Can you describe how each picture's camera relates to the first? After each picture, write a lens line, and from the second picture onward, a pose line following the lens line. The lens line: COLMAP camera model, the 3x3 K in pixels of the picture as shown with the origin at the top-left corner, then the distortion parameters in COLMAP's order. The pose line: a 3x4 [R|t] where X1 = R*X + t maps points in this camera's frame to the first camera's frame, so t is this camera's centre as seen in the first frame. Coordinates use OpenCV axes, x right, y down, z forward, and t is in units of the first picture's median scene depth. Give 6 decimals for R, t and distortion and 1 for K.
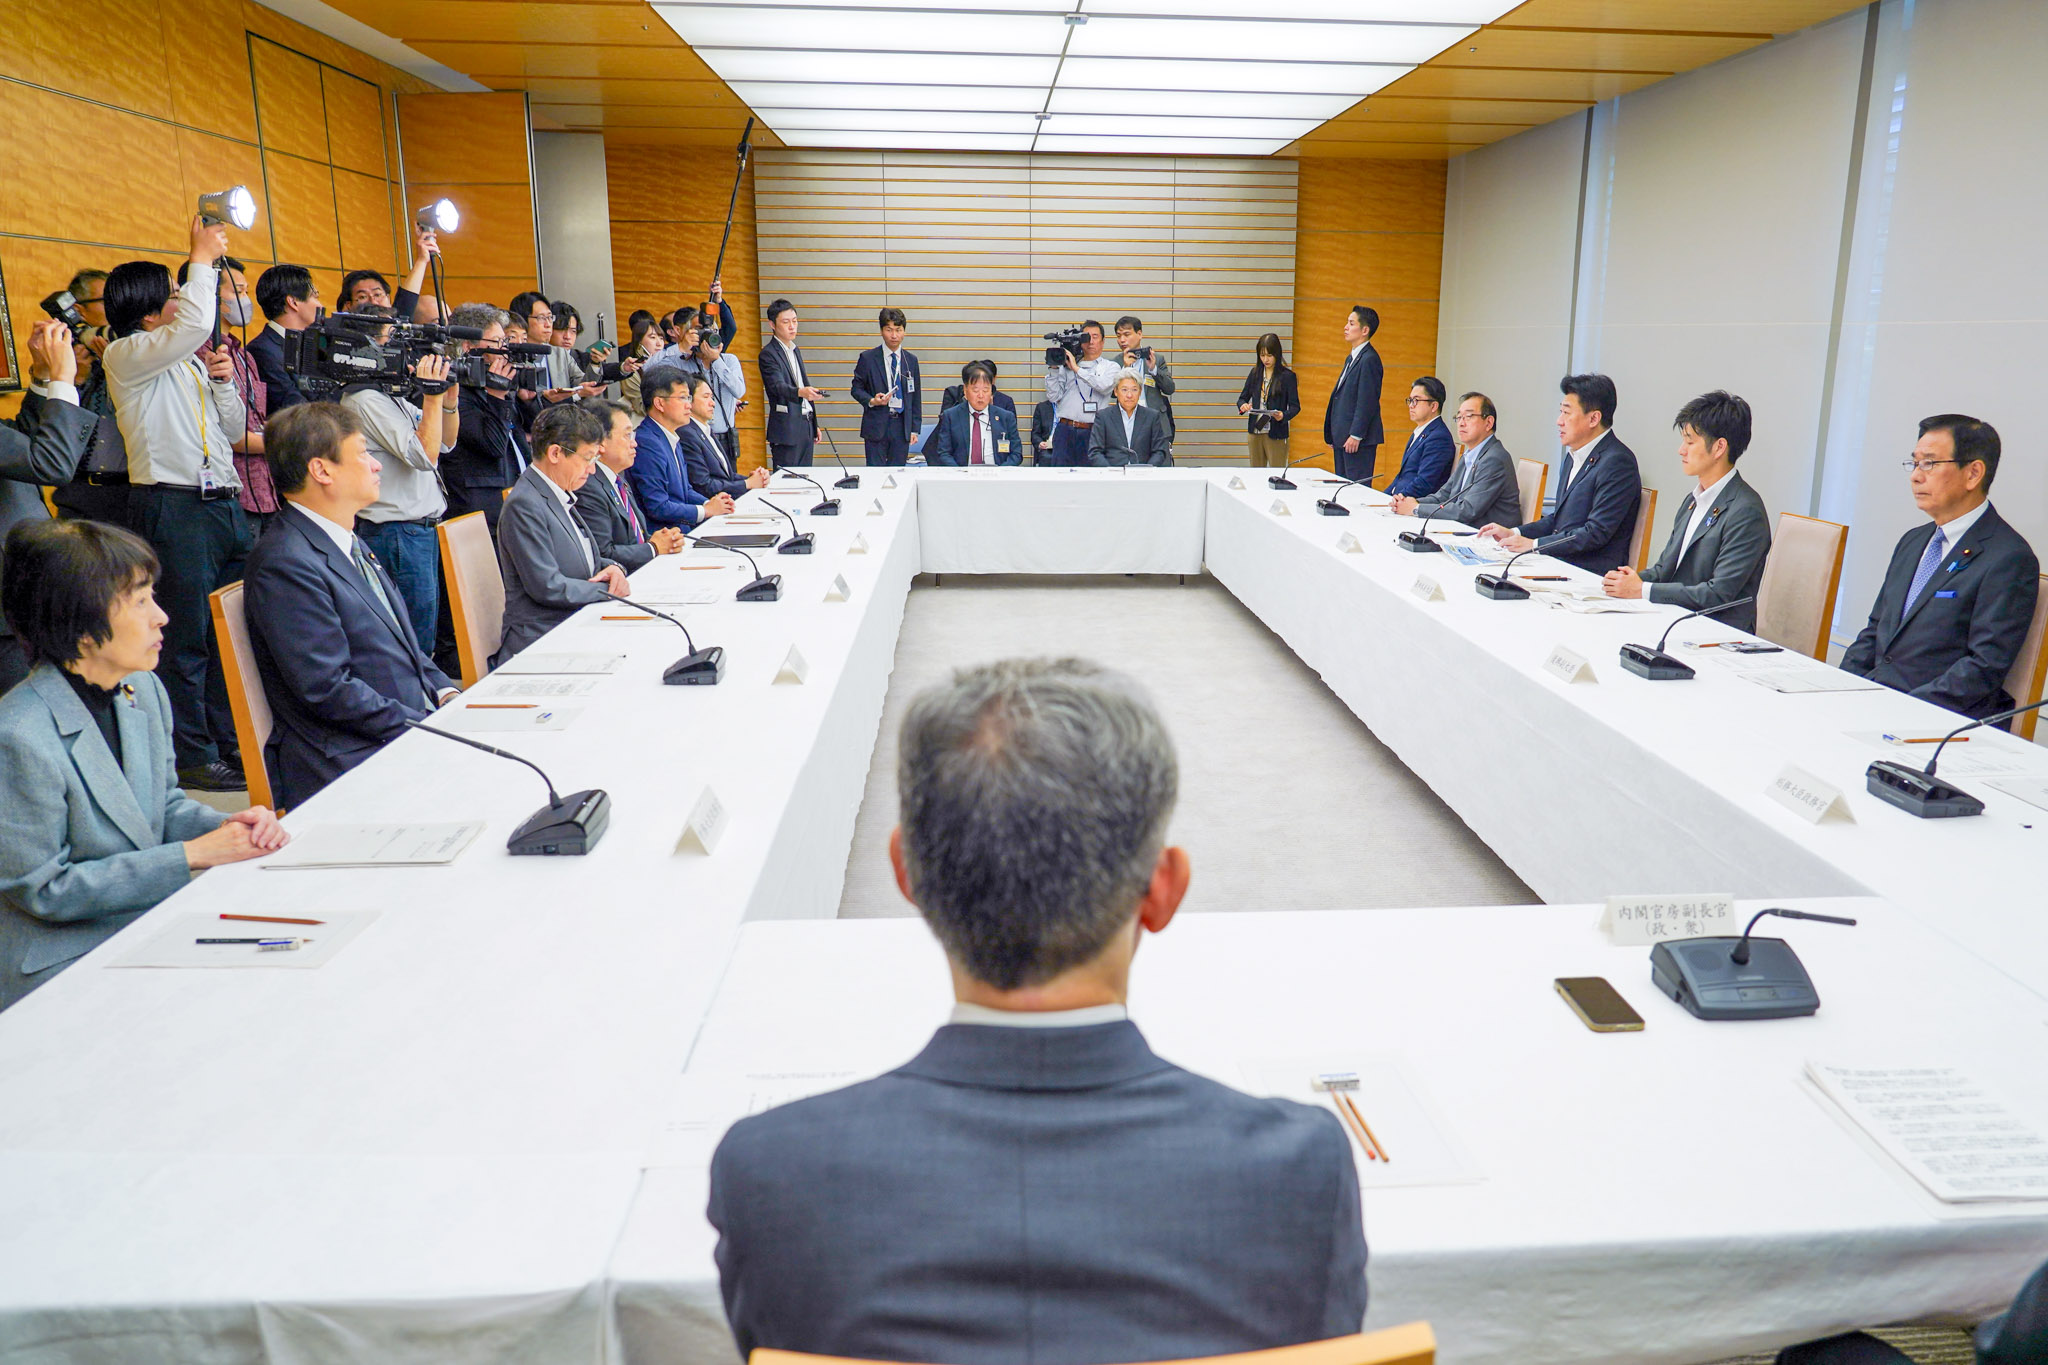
lens RADIAL K [[1469.2, 0, 1024.0], [0, 1469.2, 682.5], [0, 0, 1]] dist [0.003165, 0.002014]
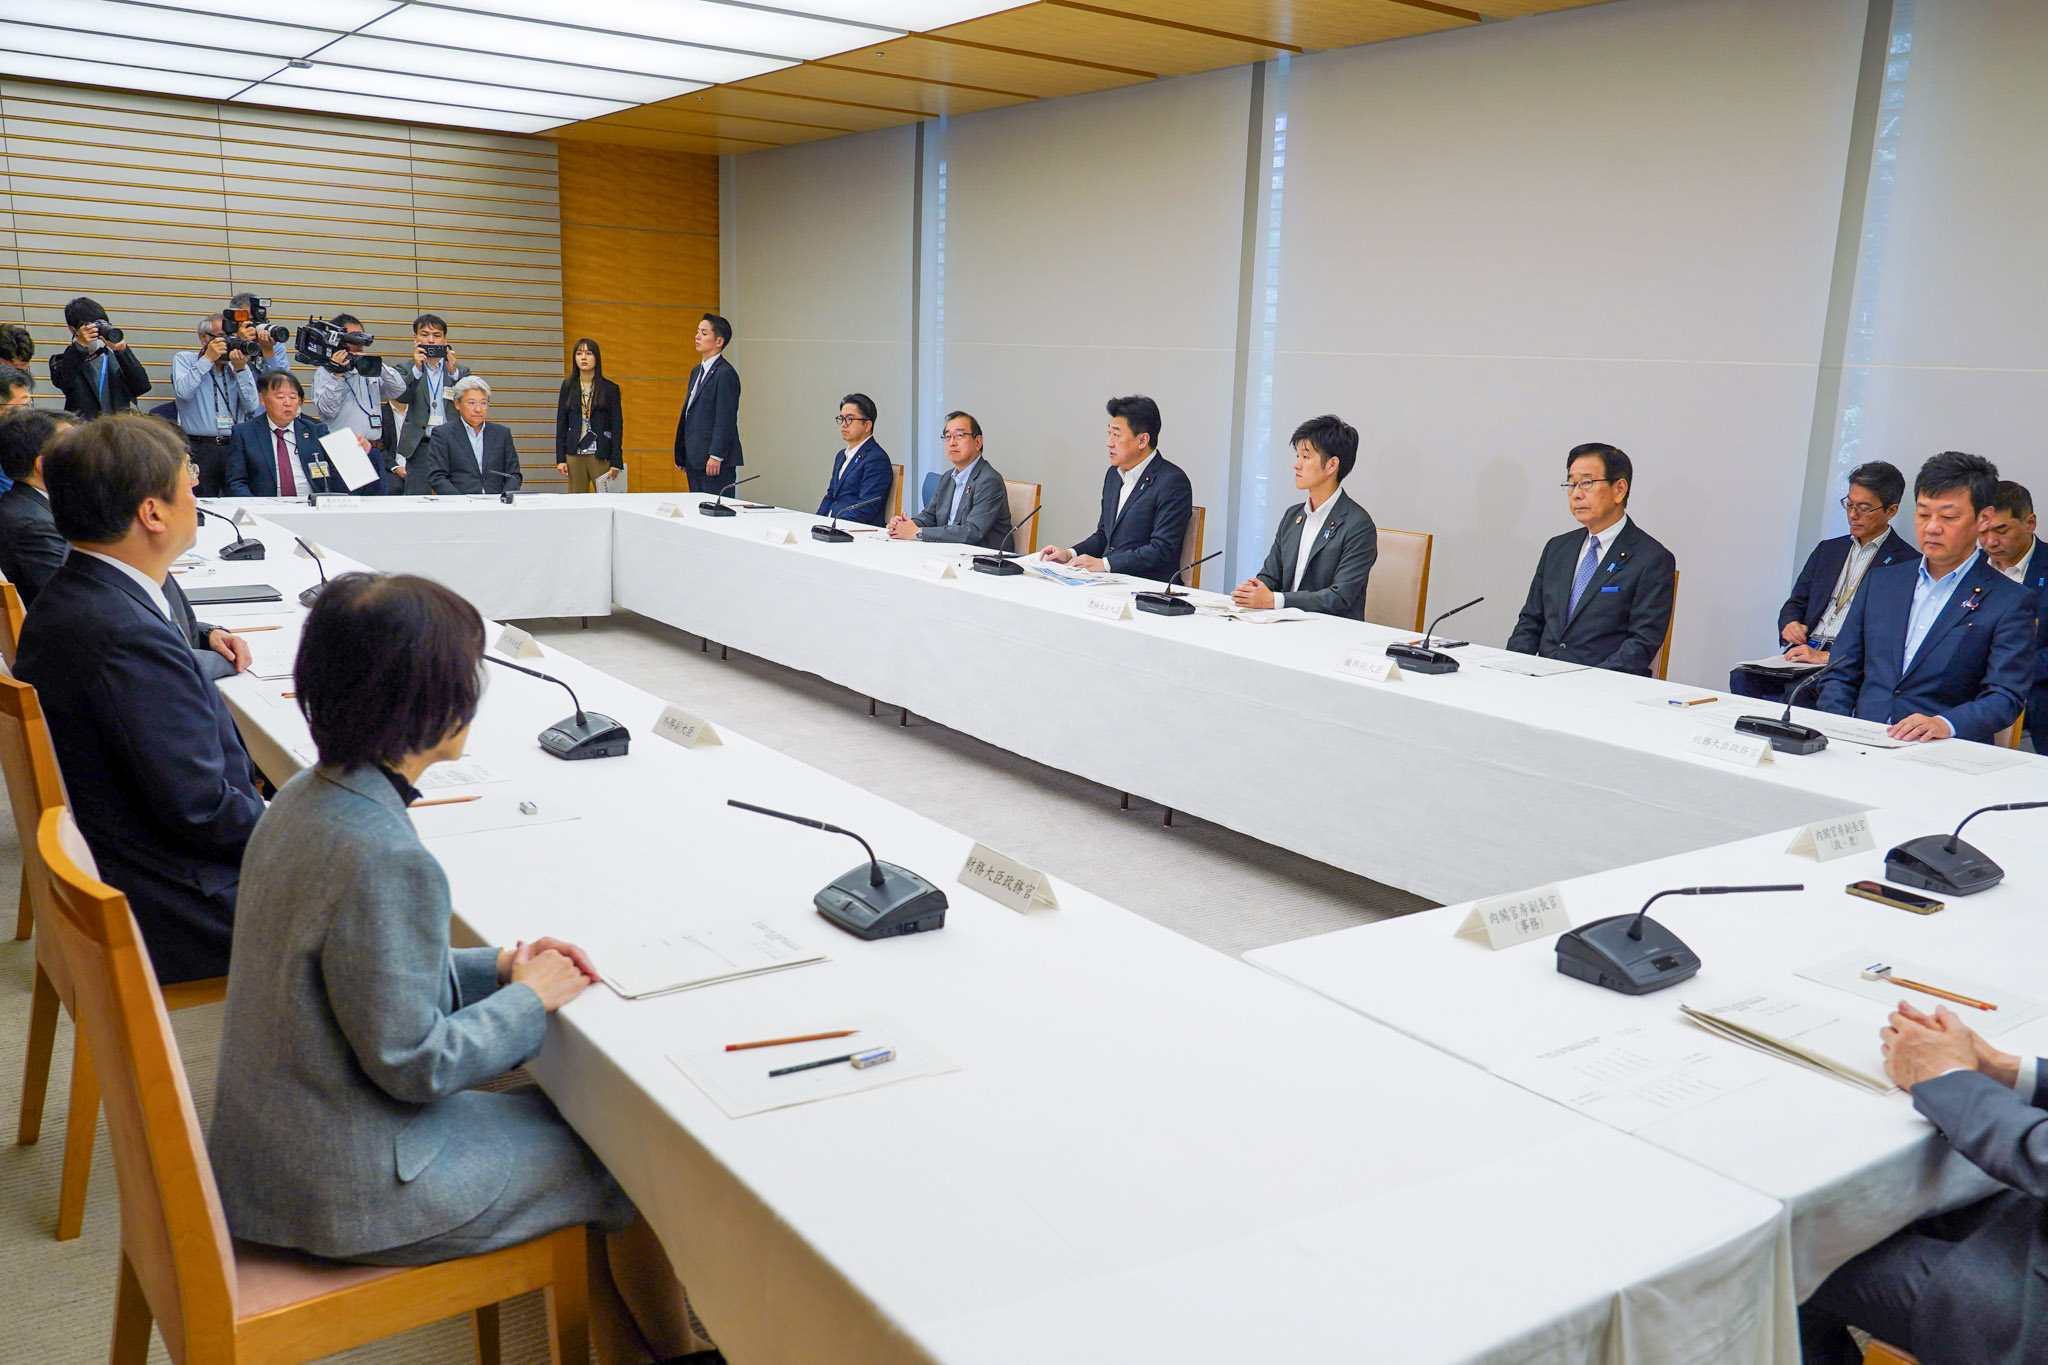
lens RADIAL K [[1659.0, 0, 1023.6], [0, 1659.0, 758.9], [0, 0, 1]] dist [-0.046320, 0.071101]
pose [[0.860997, -0.093566, 0.499929, -0.158660], [0.085563, 0.995570, 0.038970, -0.004644], [-0.501361, 0.009222, 0.865189, 0.018208]]
